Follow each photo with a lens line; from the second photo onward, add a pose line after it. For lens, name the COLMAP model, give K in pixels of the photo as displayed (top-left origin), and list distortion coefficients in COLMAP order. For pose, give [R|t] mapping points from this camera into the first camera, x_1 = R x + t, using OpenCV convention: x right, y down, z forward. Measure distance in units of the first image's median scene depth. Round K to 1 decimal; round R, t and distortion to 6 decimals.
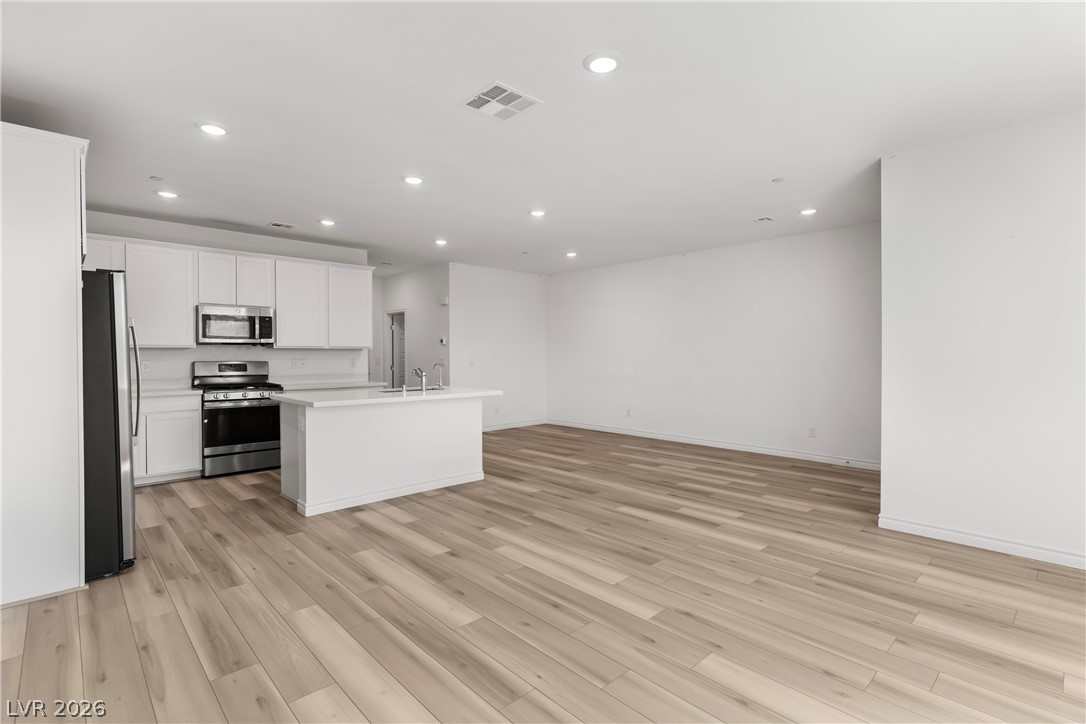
lens RADIAL K [[512.9, 0, 544.4], [0, 512.9, 358.8], [0, 0, 1]] dist [0.001742, 0.000672]
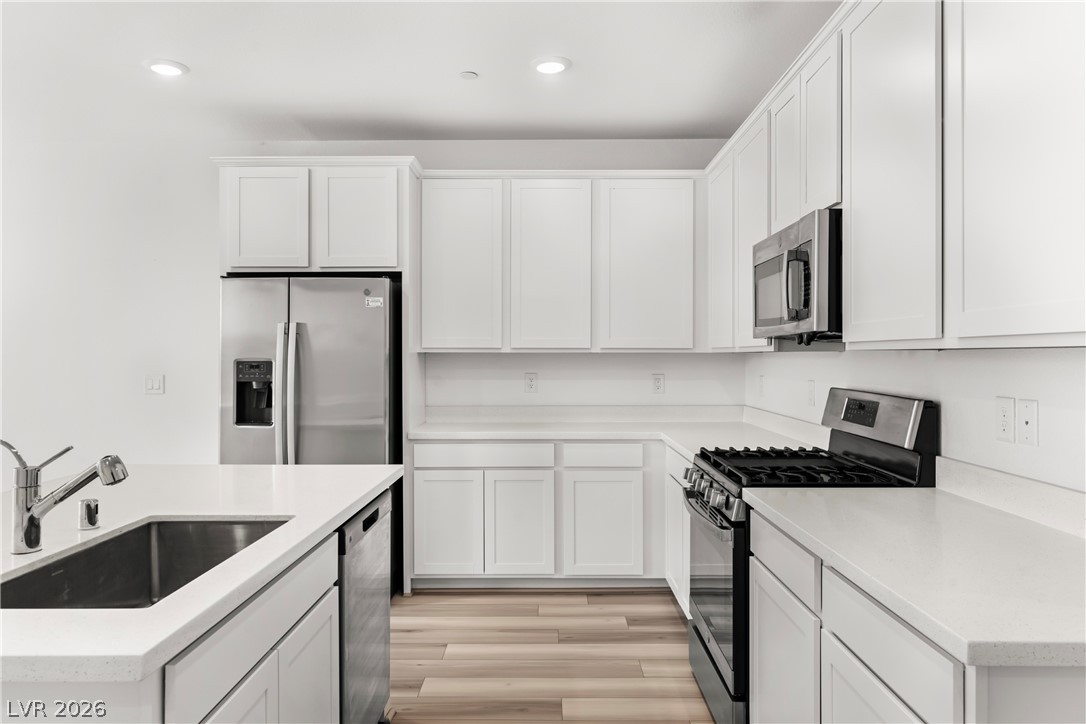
lens RADIAL K [[727.5, 0, 543.0], [0, 727.5, 362.0], [0, 0, 1]] dist [-0.008285, -0.002346]
pose [[-0.689790, 0.009748, -0.723944, -0.219626], [-0.002898, 0.999864, 0.016224, -0.032103], [0.724003, 0.013289, -0.689668, 1.850366]]
